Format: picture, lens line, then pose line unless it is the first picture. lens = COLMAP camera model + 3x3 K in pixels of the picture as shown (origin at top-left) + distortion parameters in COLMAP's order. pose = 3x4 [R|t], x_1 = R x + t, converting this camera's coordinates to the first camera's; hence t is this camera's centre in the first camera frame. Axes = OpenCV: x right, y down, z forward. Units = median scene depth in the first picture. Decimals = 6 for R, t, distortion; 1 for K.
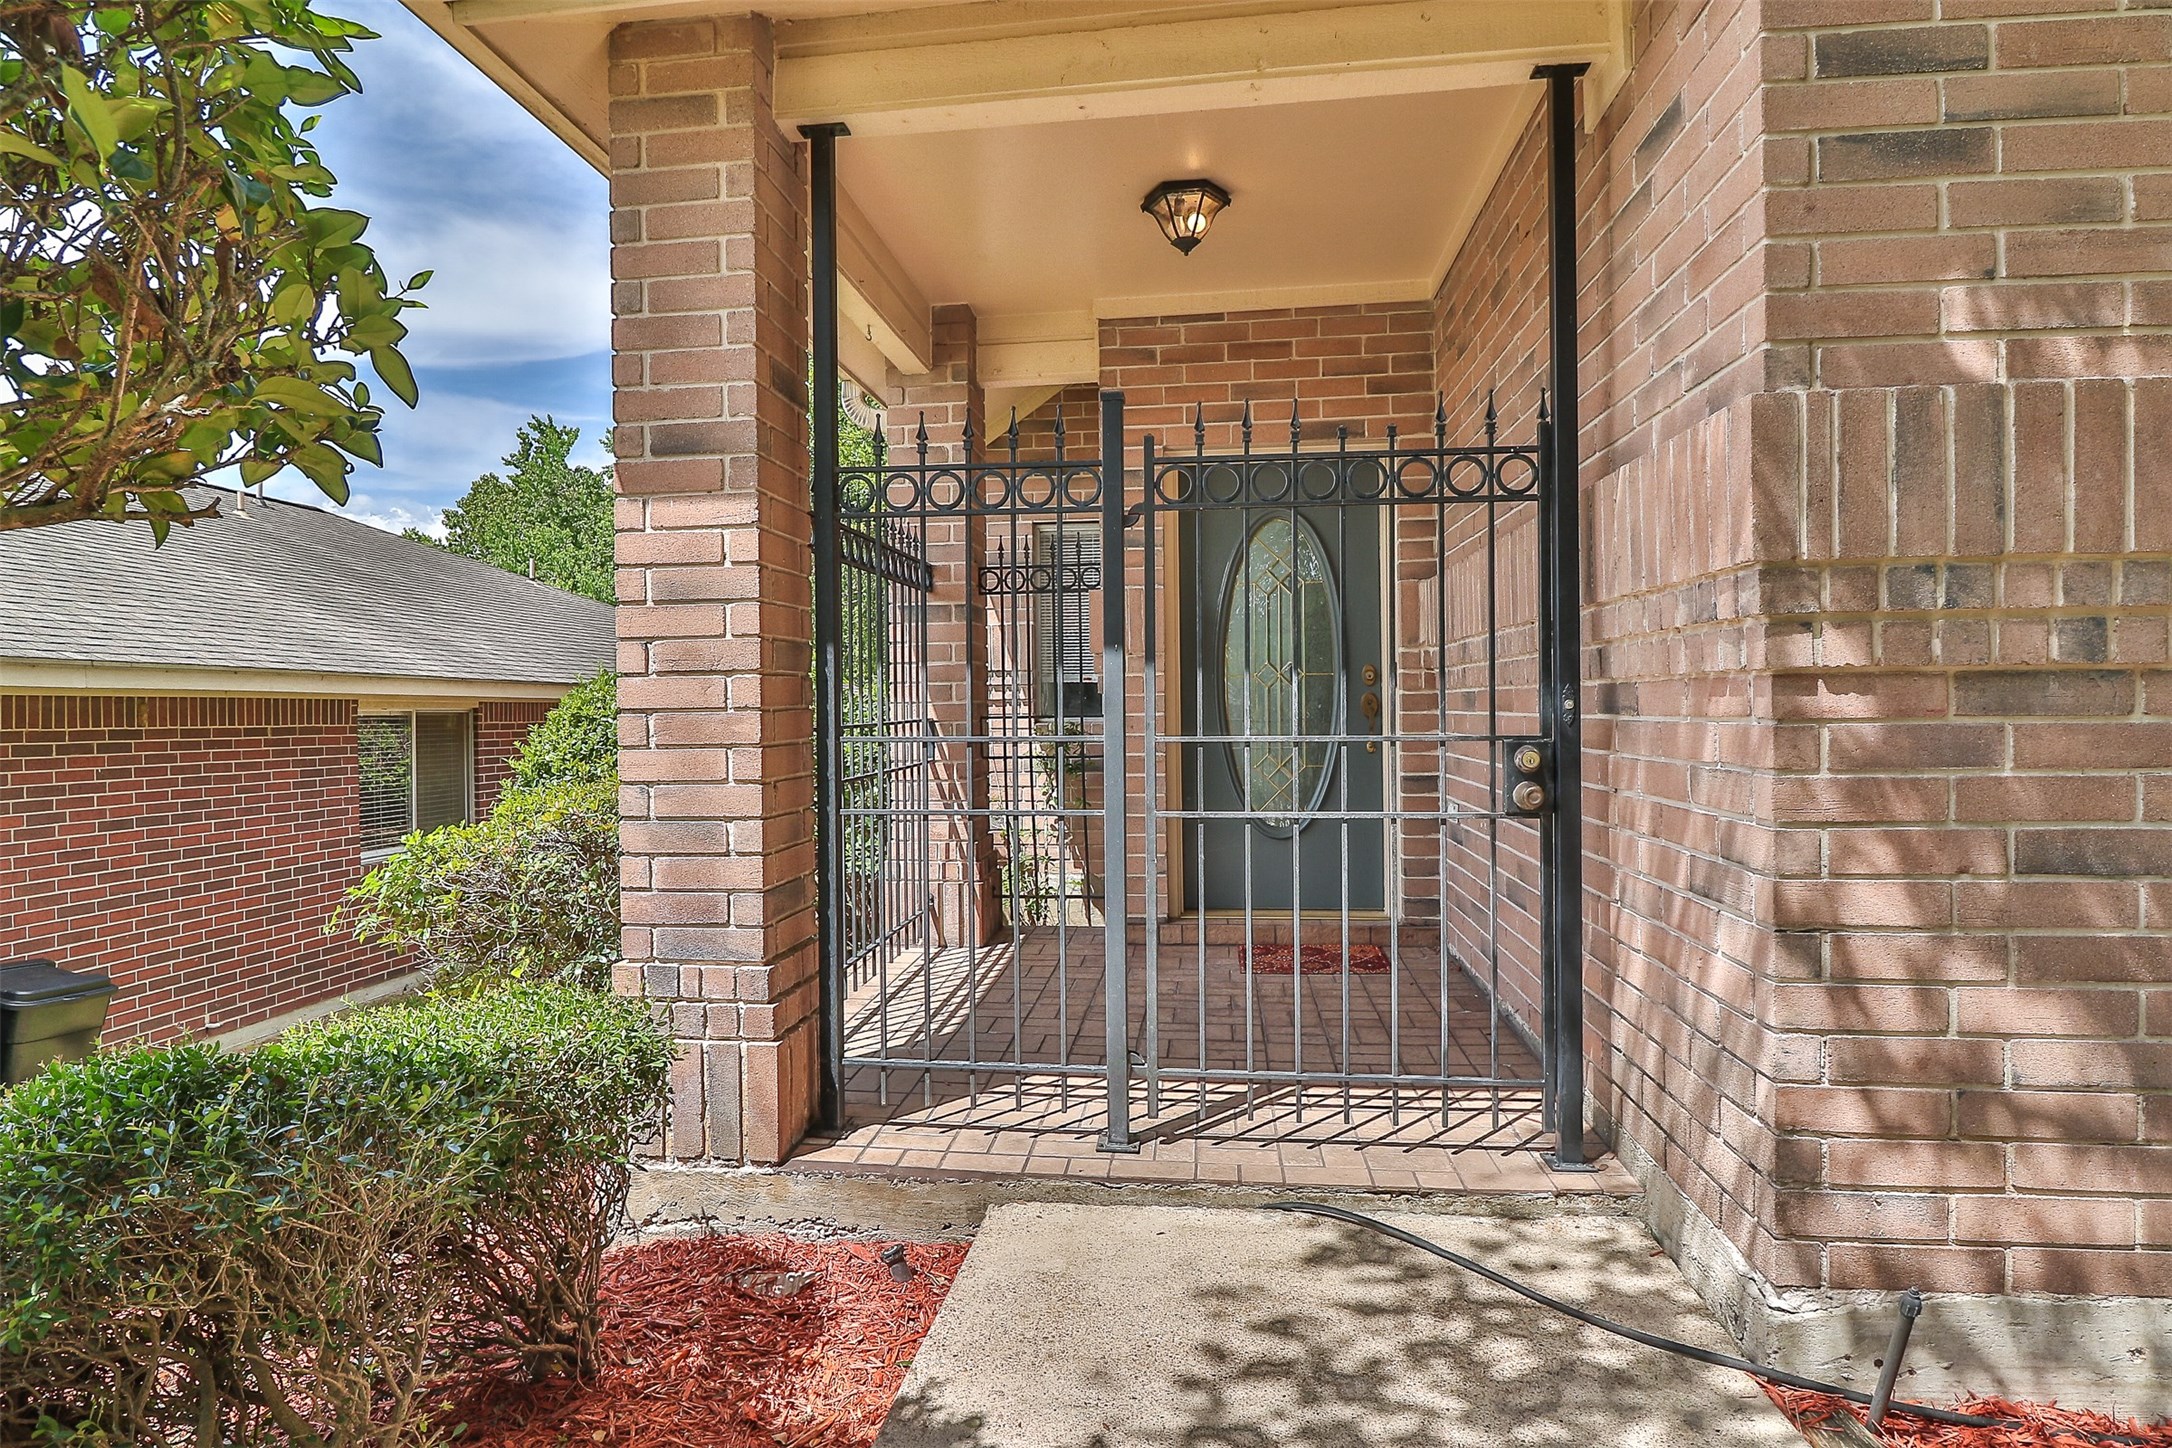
lens RADIAL K [[1129.9, 0, 1079.2], [0, 1129.9, 707.9], [0, 0, 1]] dist [0.002123, -0.000003]
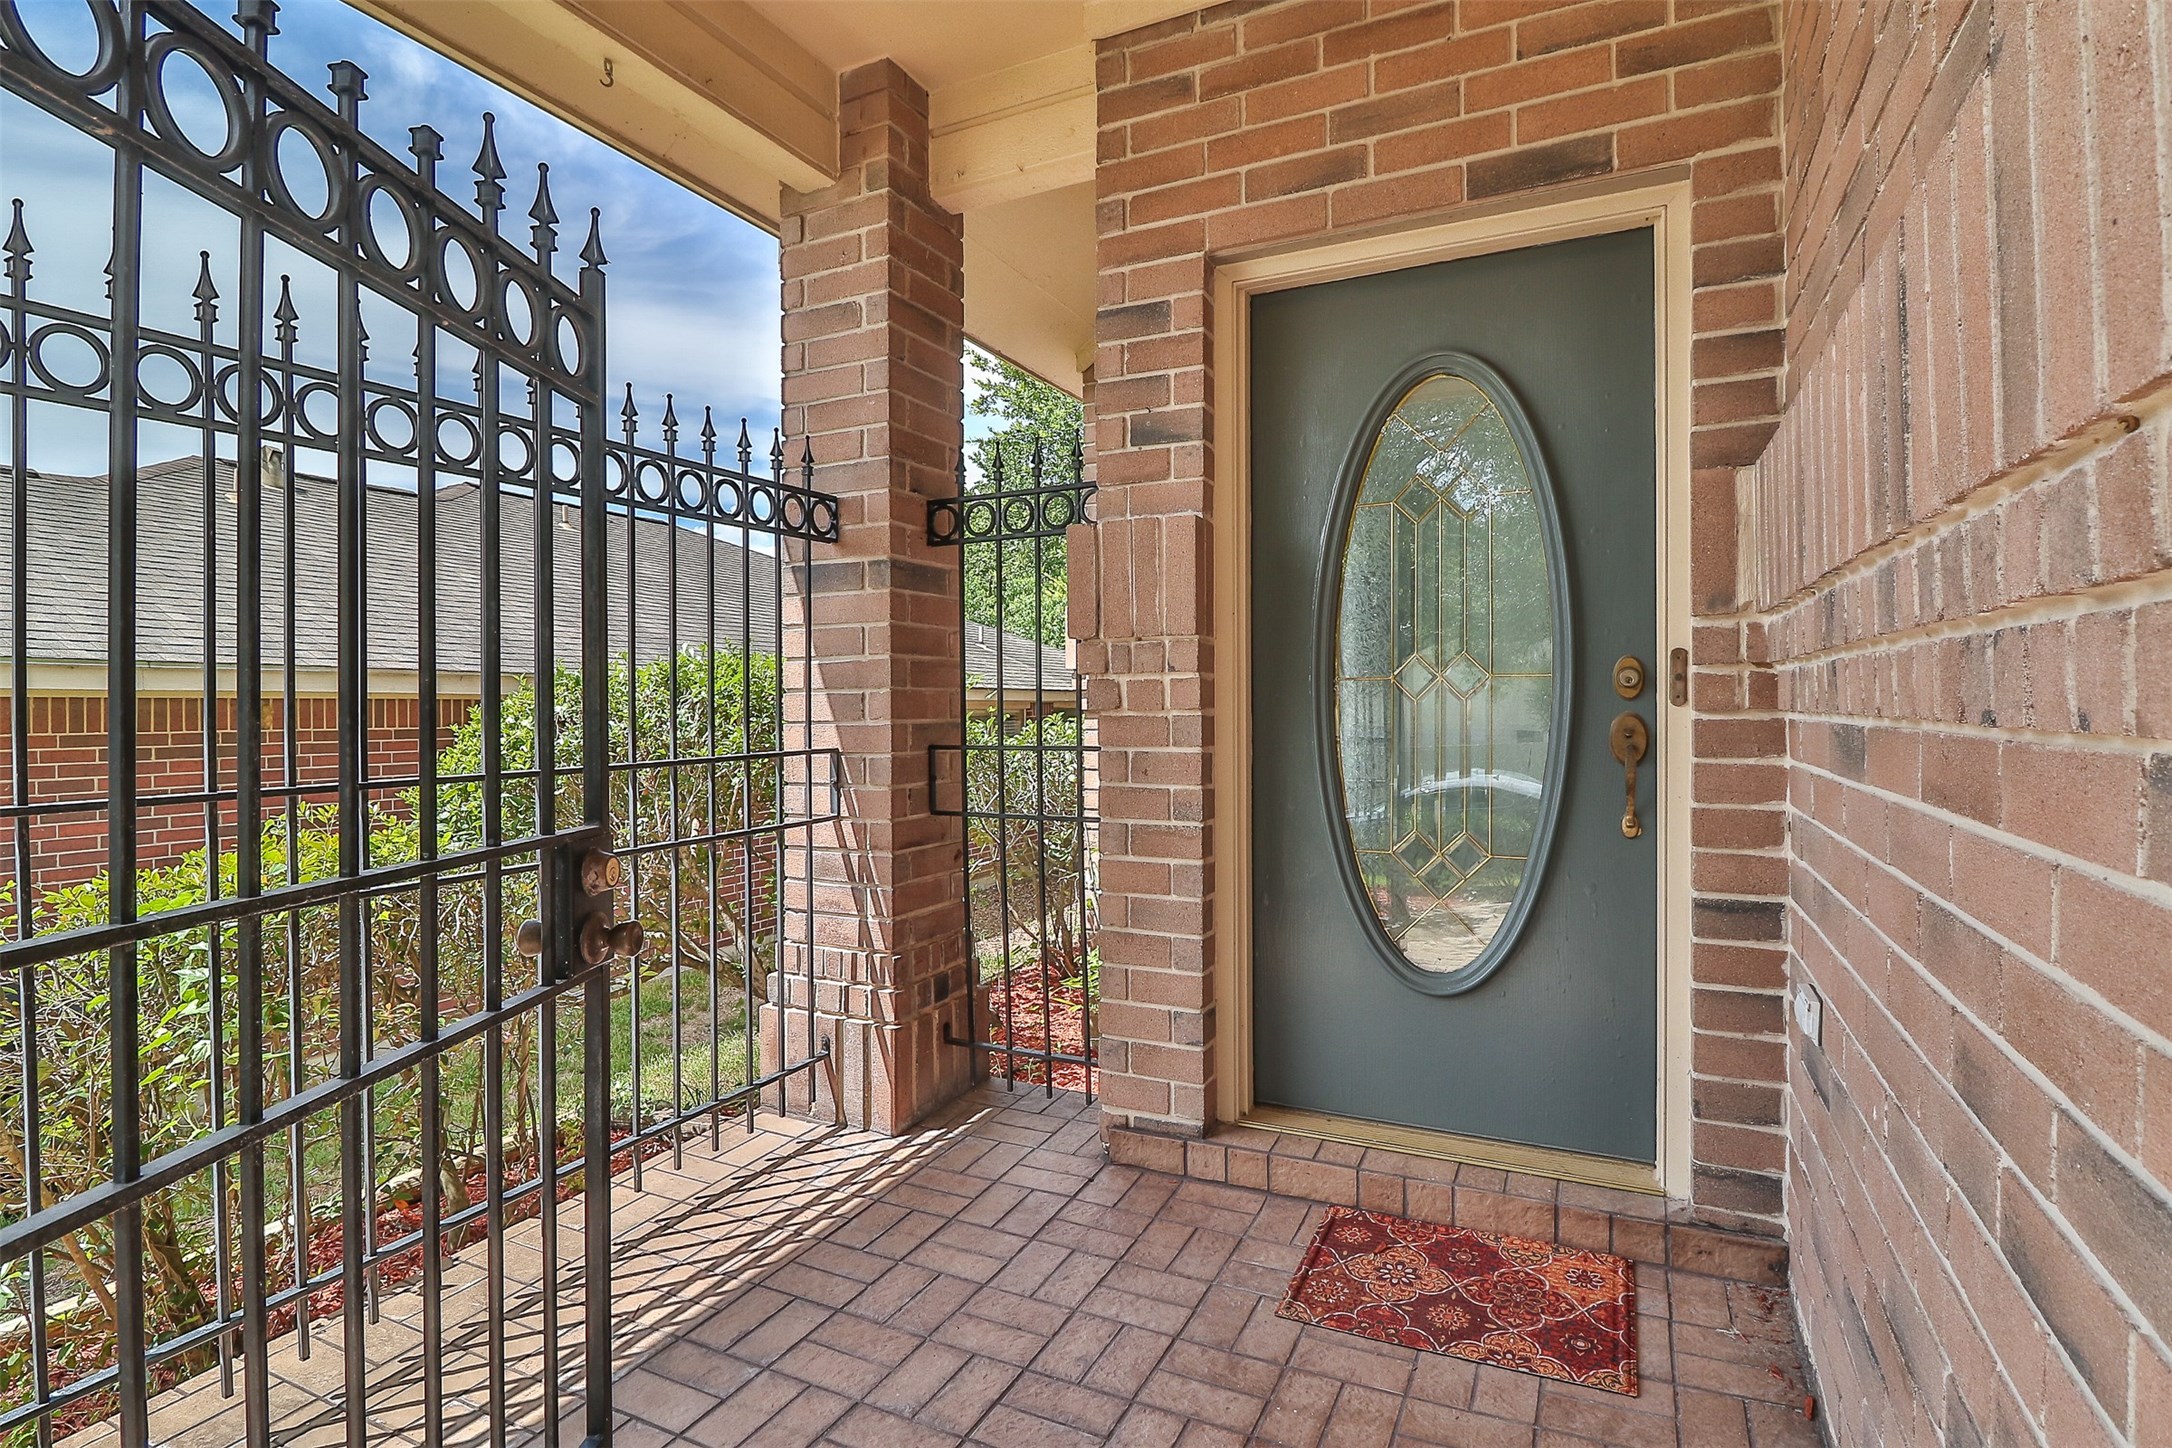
lens RADIAL K [[1099.7, 0, 1067.6], [0, 1099.7, 712.3], [0, 0, 1]] dist [-0.004585, -0.002291]
pose [[0.945472, 0.010509, -0.325535, 0.183856], [-0.008113, 0.999929, 0.008718, -0.016548], [0.325603, -0.005602, 0.945490, 0.480016]]
